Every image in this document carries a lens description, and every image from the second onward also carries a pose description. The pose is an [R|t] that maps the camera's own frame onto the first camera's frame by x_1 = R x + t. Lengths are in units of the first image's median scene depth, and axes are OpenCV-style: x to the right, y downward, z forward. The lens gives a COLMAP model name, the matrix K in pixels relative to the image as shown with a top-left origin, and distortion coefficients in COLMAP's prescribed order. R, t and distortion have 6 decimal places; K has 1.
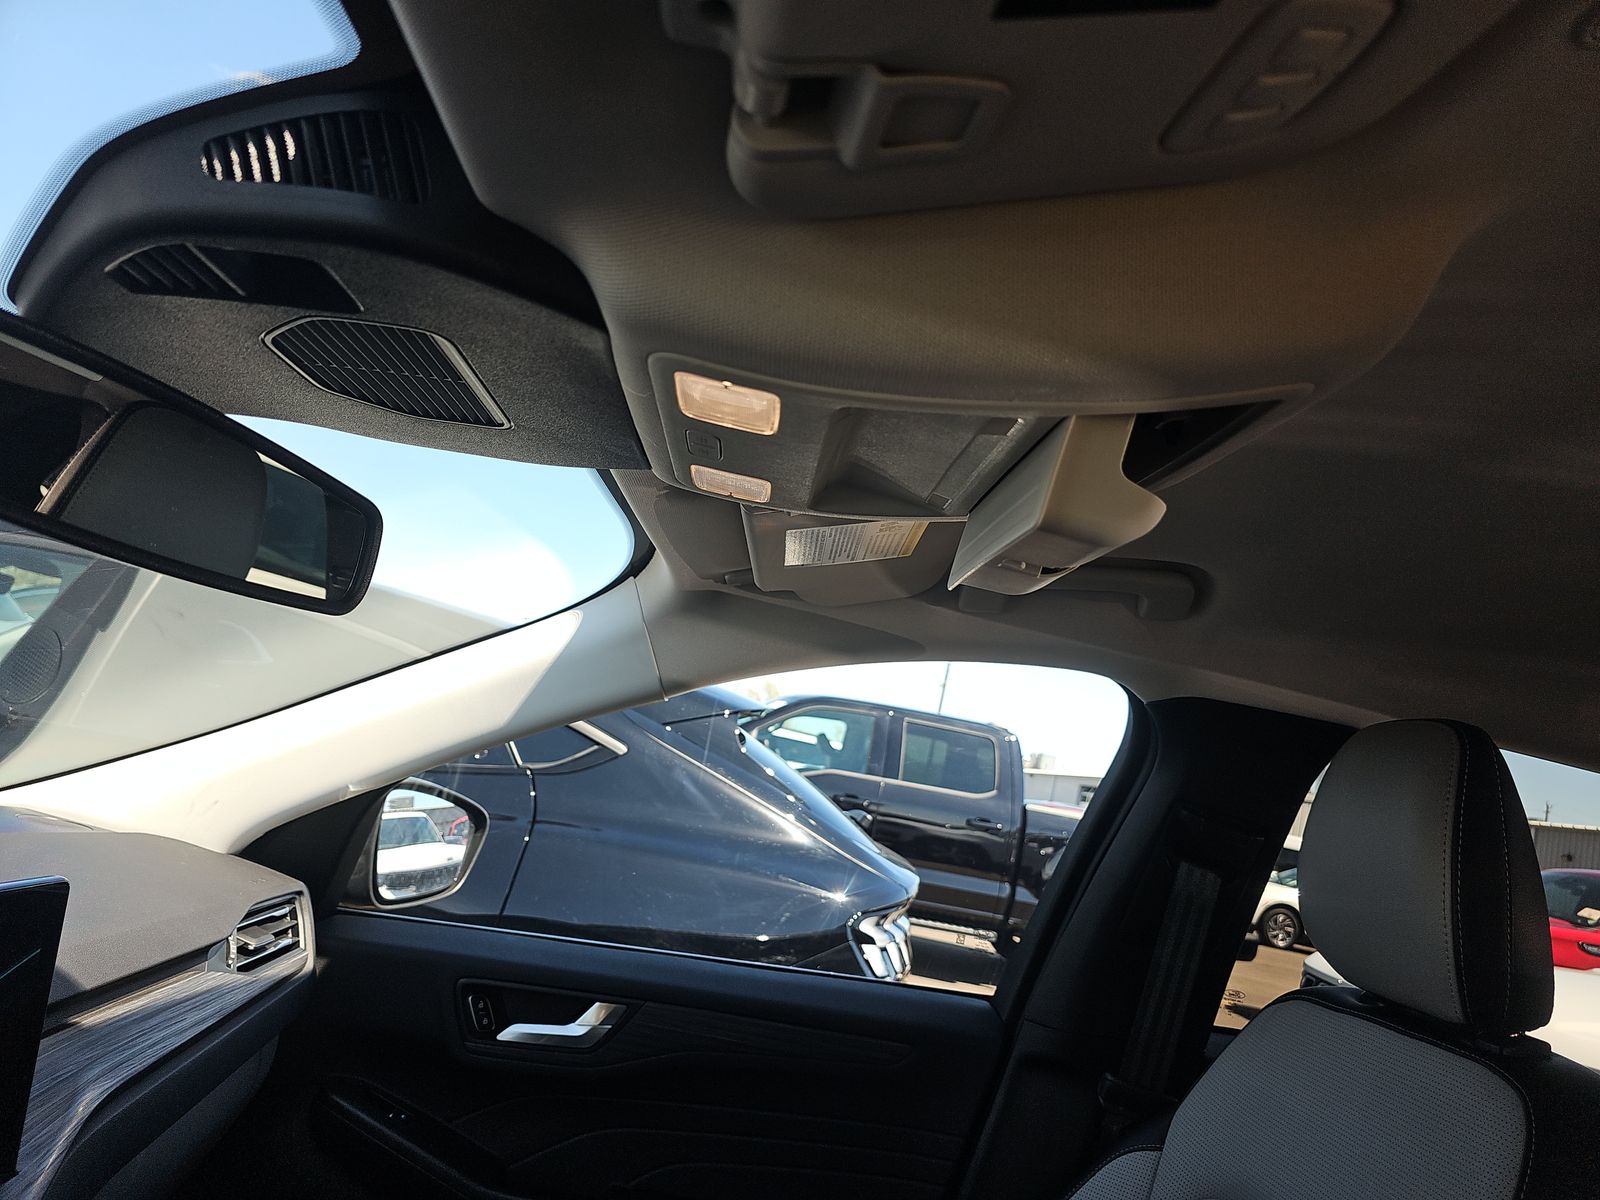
lens RADIAL K [[1092.4, 0, 797.4], [0, 1092.4, 604.6], [0, 0, 1]] dist [0.034364, -0.007137]
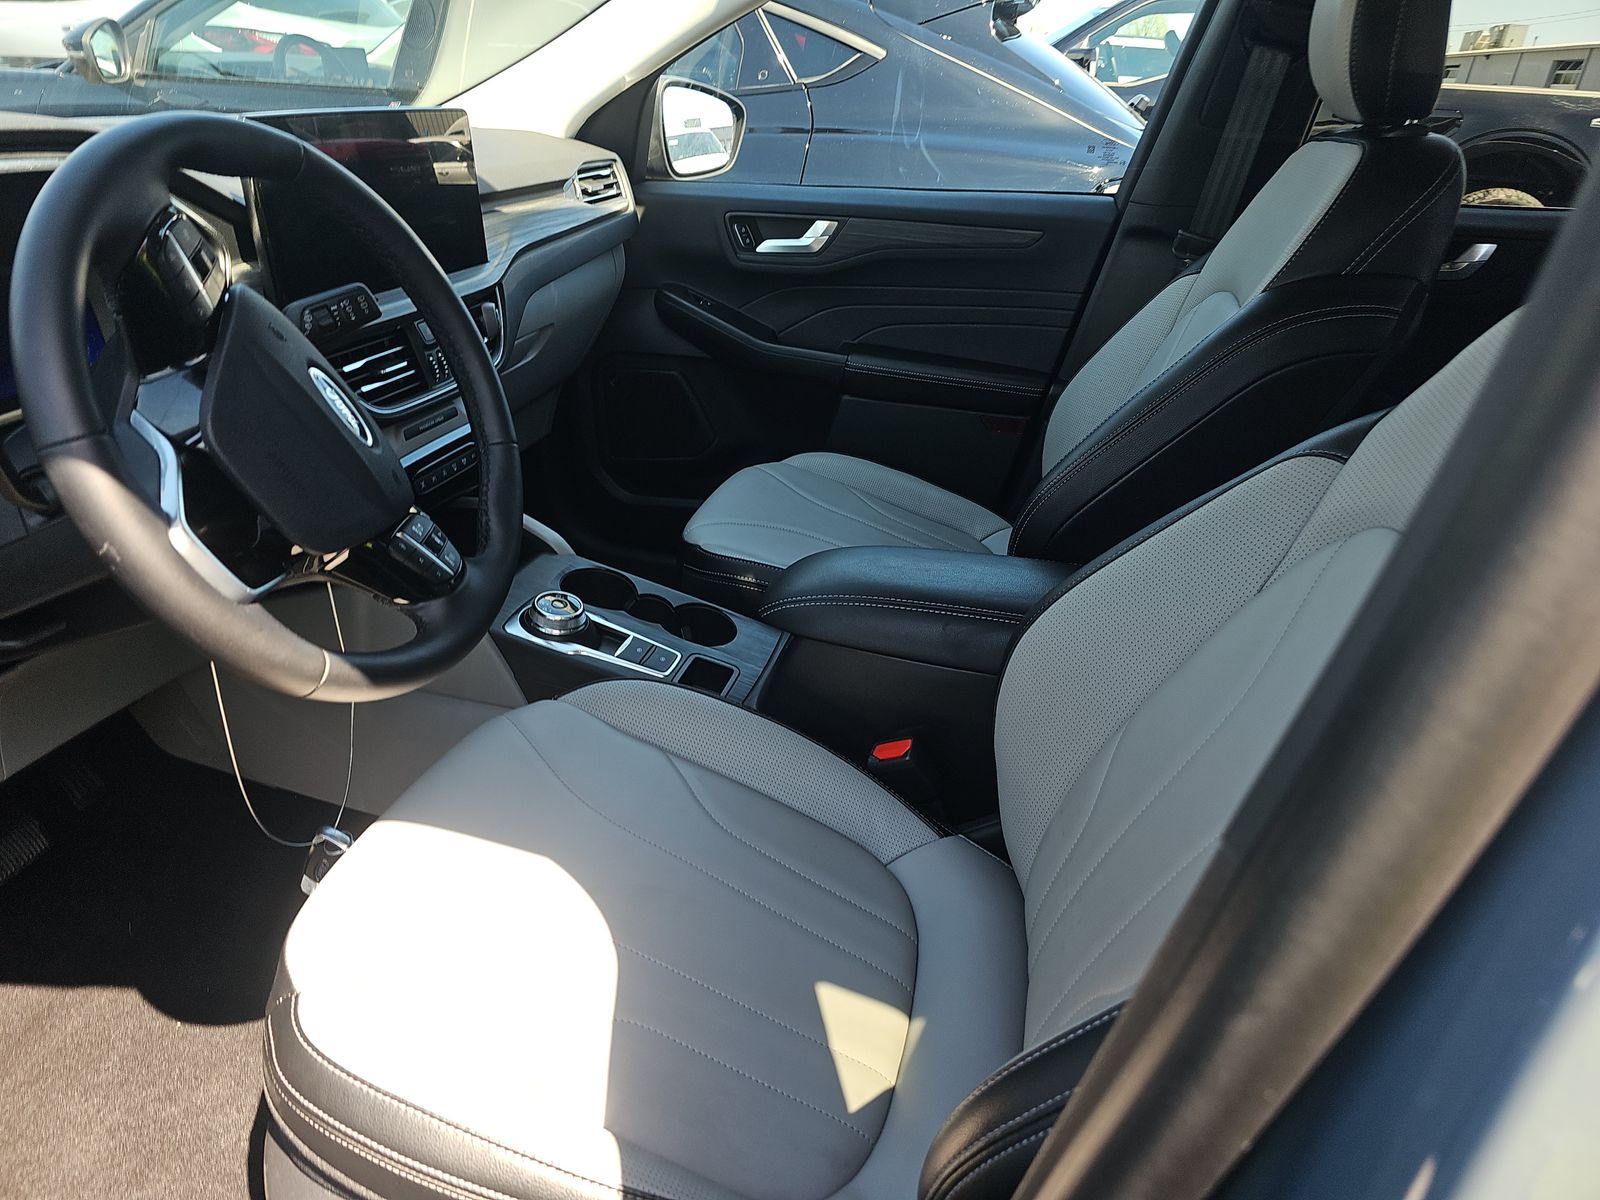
lens RADIAL K [[1092.4, 0, 796.7], [0, 1092.4, 597.2], [0, 0, 1]] dist [0.034364, -0.007137]
pose [[0.941263, 0.018415, -0.337172, 0.294557], [0.161468, 0.852412, 0.497315, 0.062726], [0.296568, -0.522546, 0.799370, -0.430797]]
